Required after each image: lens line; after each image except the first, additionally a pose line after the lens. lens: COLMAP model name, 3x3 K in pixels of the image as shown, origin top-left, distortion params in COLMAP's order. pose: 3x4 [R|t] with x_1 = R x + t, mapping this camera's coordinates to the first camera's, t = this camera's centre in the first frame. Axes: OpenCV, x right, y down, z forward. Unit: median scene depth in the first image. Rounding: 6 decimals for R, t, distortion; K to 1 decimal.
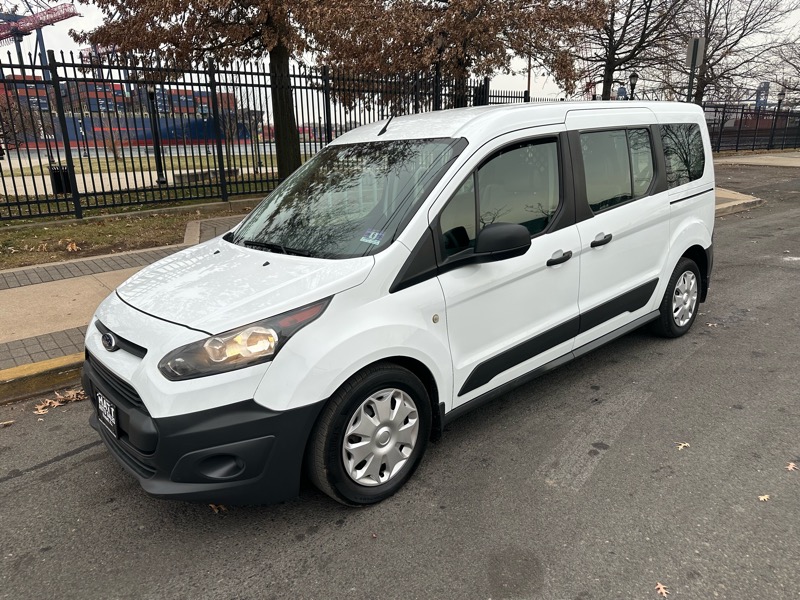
lens RADIAL K [[570.8, 0, 402.3], [0, 570.8, 296.6], [0, 0, 1]] dist [0.020089, -0.017520]
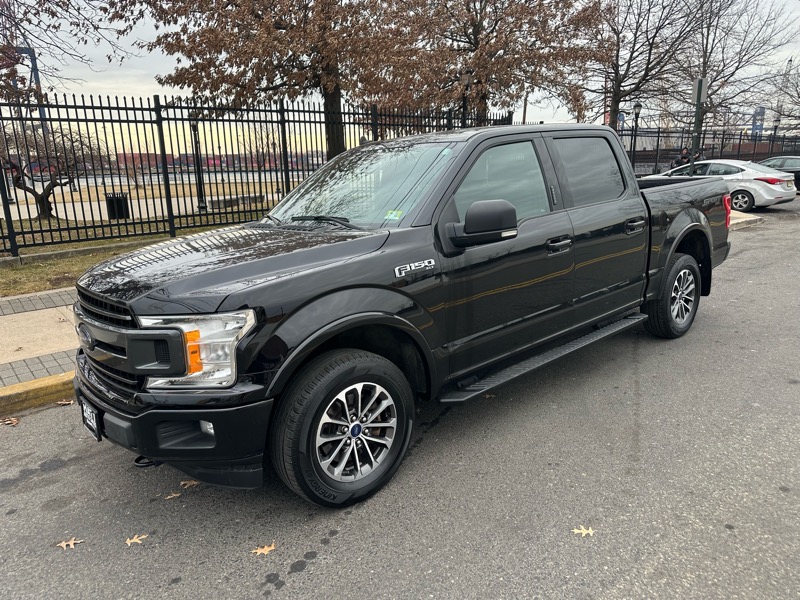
lens RADIAL K [[570.8, 0, 403.7], [0, 570.8, 297.0], [0, 0, 1]] dist [0.020089, -0.017520]
pose [[0.999957, -0.009124, -0.001483, -0.039118], [0.009052, 0.999026, -0.043195, 0.015780], [0.001876, 0.043180, 0.999066, -0.060946]]
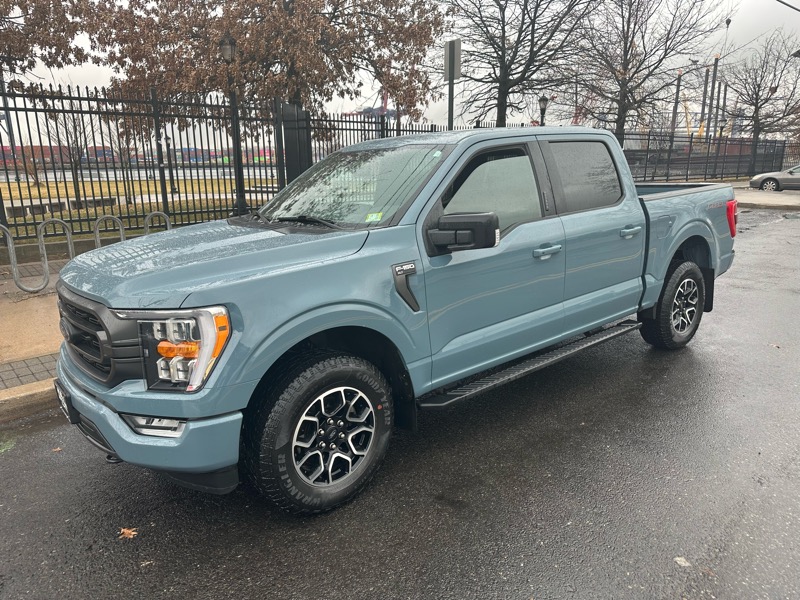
lens RADIAL K [[570.8, 0, 398.0], [0, 570.8, 300.7], [0, 0, 1]] dist [0.020089, -0.017520]
pose [[0.999560, 0.014709, -0.025770, 0.229329], [-0.015566, 0.999321, -0.033383, -0.046090], [0.025261, 0.033769, 0.999110, 0.133626]]
